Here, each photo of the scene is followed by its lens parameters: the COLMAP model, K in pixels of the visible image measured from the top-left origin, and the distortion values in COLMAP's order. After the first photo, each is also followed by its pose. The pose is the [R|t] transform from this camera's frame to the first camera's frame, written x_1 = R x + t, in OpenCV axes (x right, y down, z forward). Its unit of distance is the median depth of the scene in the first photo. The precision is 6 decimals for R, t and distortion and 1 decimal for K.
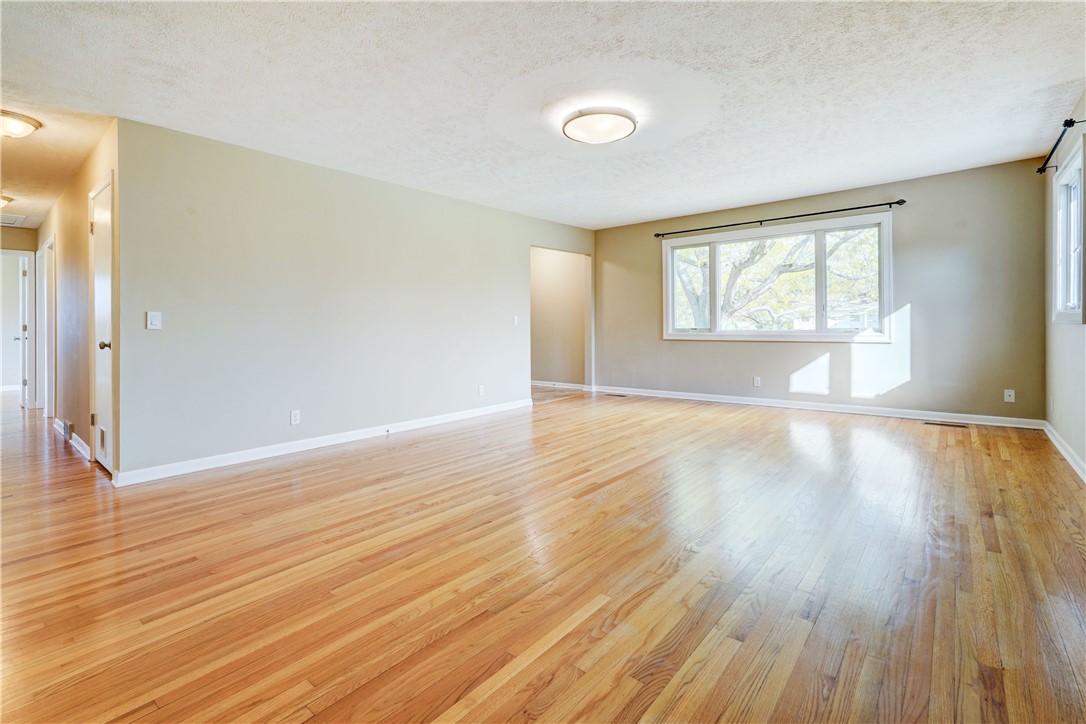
lens RADIAL K [[502.2, 0, 540.6], [0, 502.2, 322.3], [0, 0, 1]] dist [-0.014816, 0.008974]
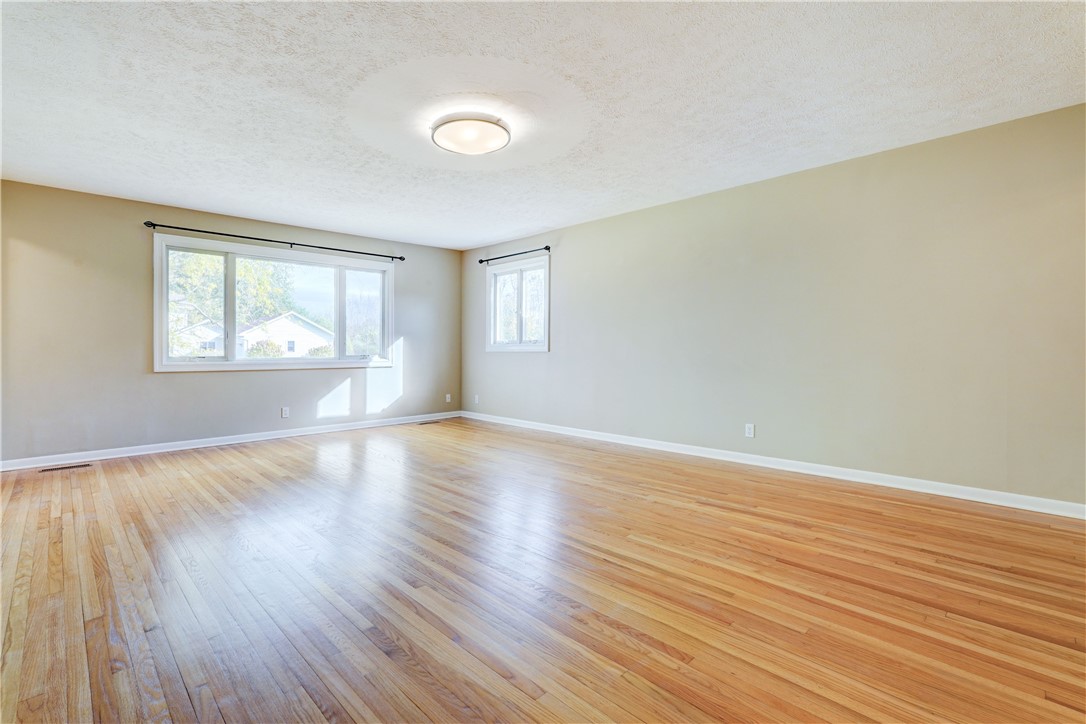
lens RADIAL K [[498.5, 0, 525.3], [0, 498.5, 342.1], [0, 0, 1]] dist [-0.012282, 0.007245]
pose [[0.113197, 0.027132, 0.993202, -0.584499], [-0.002199, 0.999631, -0.027057, 0.014062], [-0.993570, 0.000878, 0.113215, 0.588654]]
